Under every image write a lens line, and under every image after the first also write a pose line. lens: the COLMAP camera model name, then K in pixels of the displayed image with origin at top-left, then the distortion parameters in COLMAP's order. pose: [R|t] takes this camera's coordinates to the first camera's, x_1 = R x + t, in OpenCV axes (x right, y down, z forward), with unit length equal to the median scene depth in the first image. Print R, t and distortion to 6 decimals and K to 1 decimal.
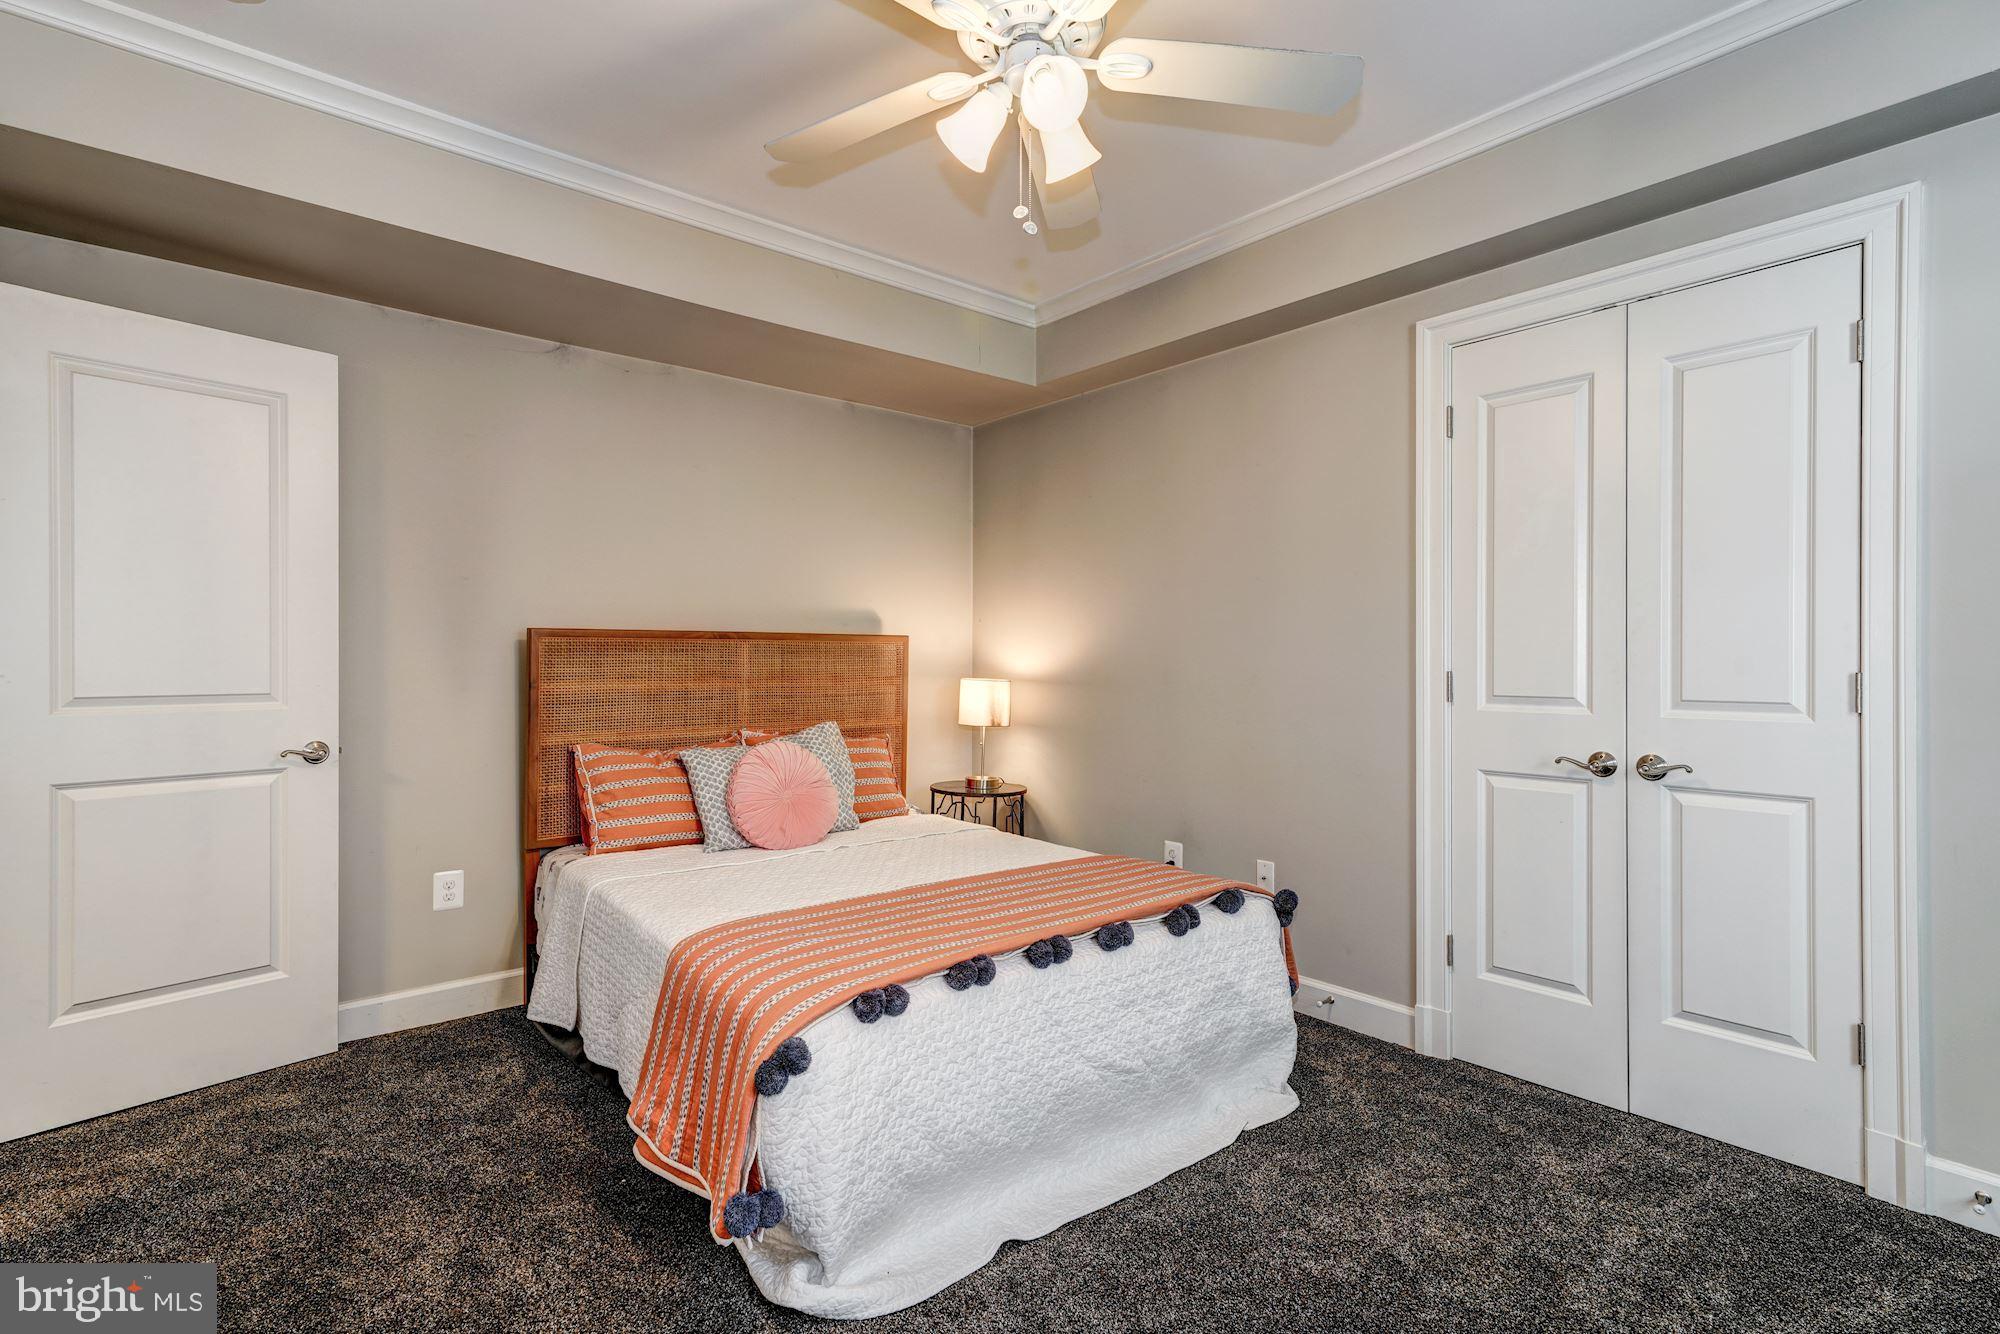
lens RADIAL K [[964.5, 0, 999.7], [0, 964.5, 658.3], [0, 0, 1]] dist [-0.000526, -0.000145]
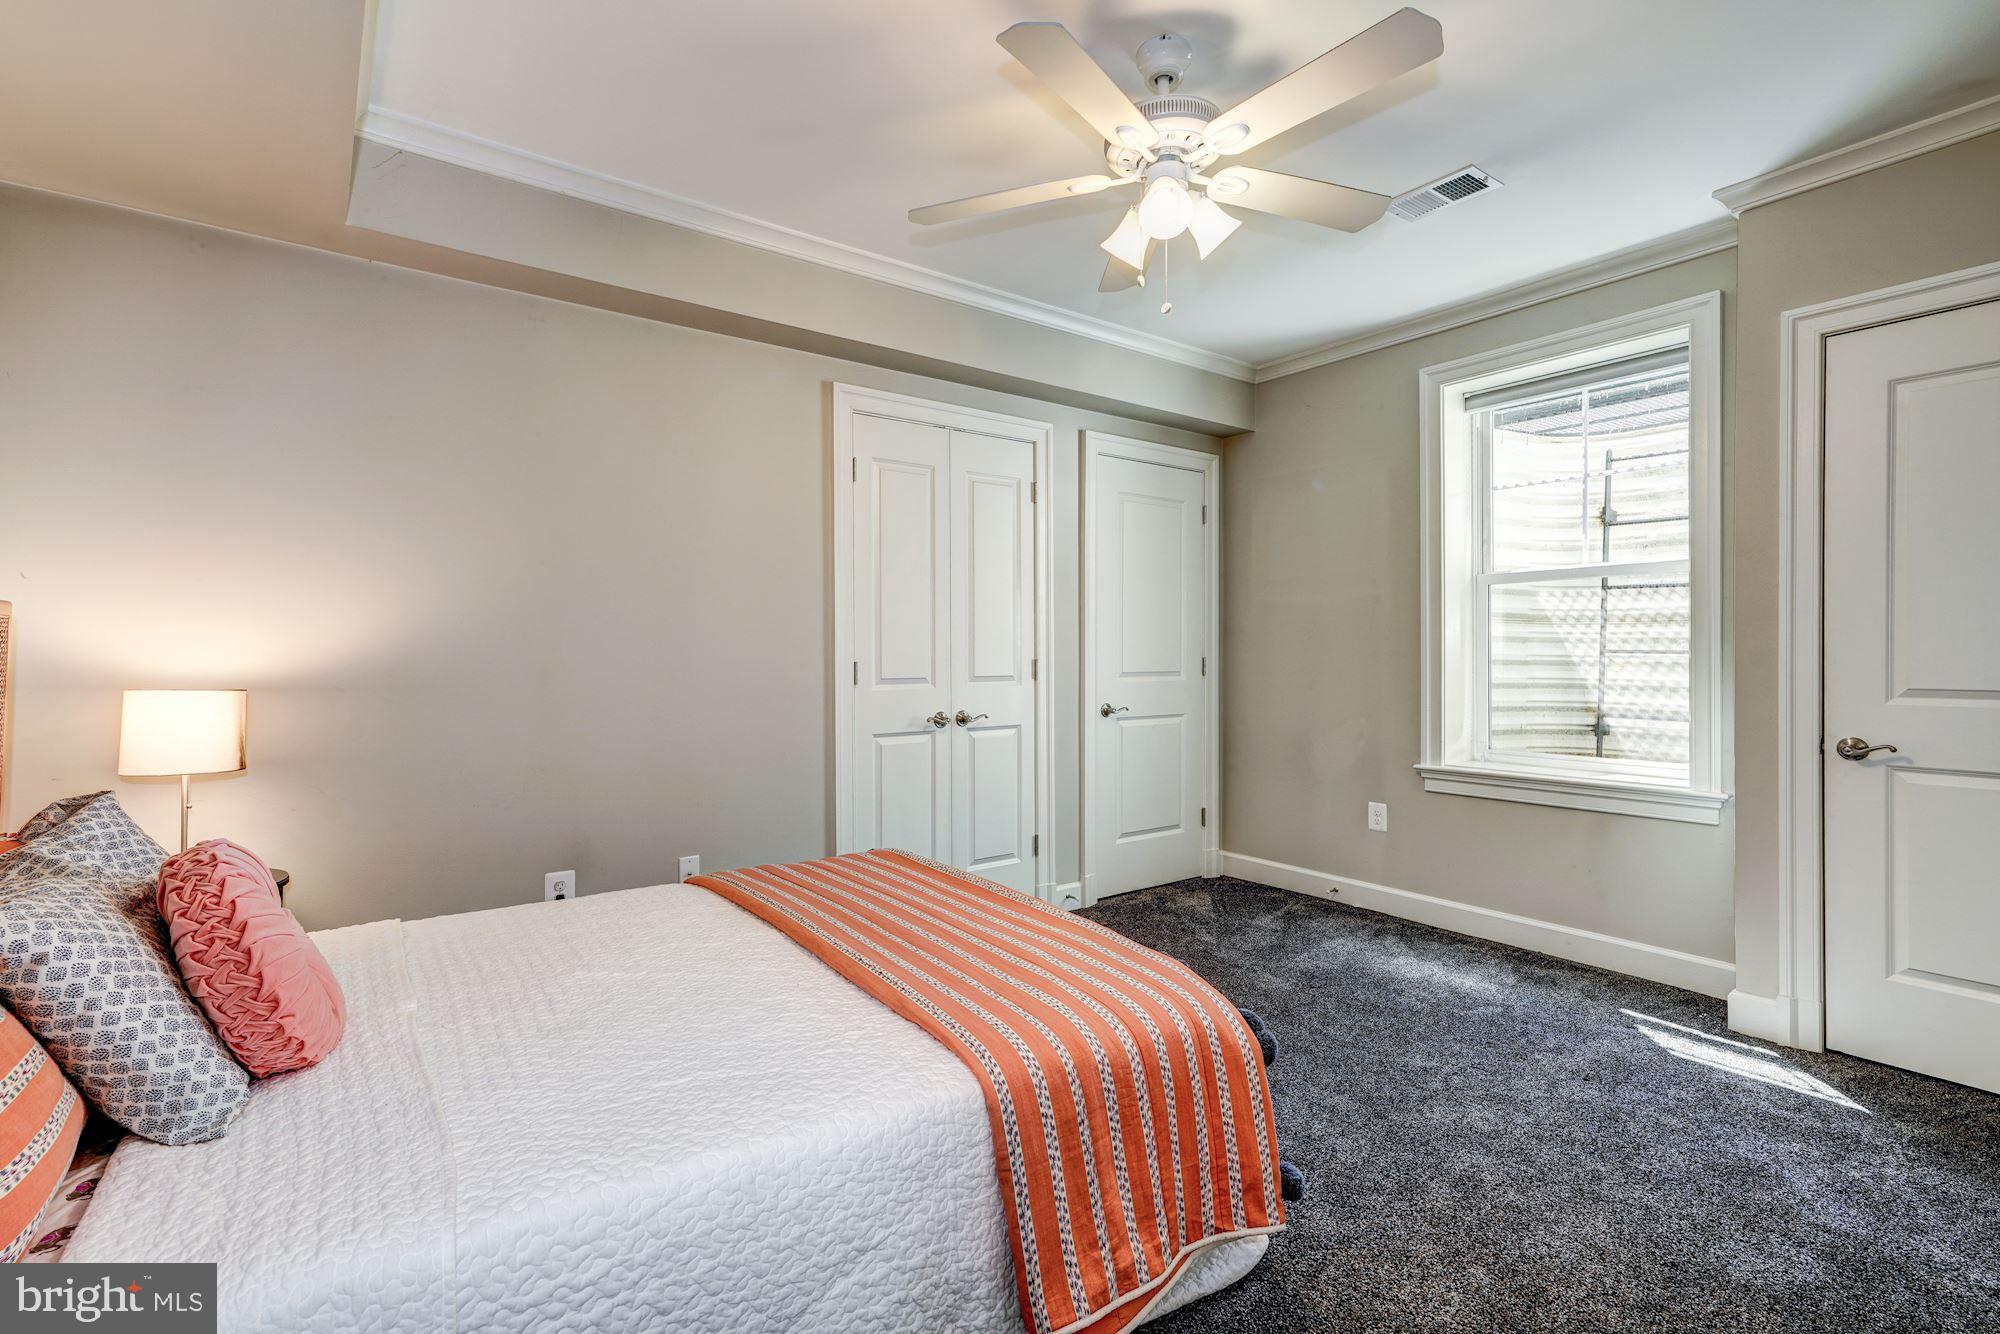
lens RADIAL K [[911.3, 0, 1000.8], [0, 911.3, 662.7], [0, 0, 1]] dist [0.001501, 0.000035]
pose [[0.051292, -0.013845, 0.998588, -0.854507], [-0.000219, 0.999904, 0.013874, -0.003115], [-0.998684, -0.000930, 0.051284, 0.840933]]
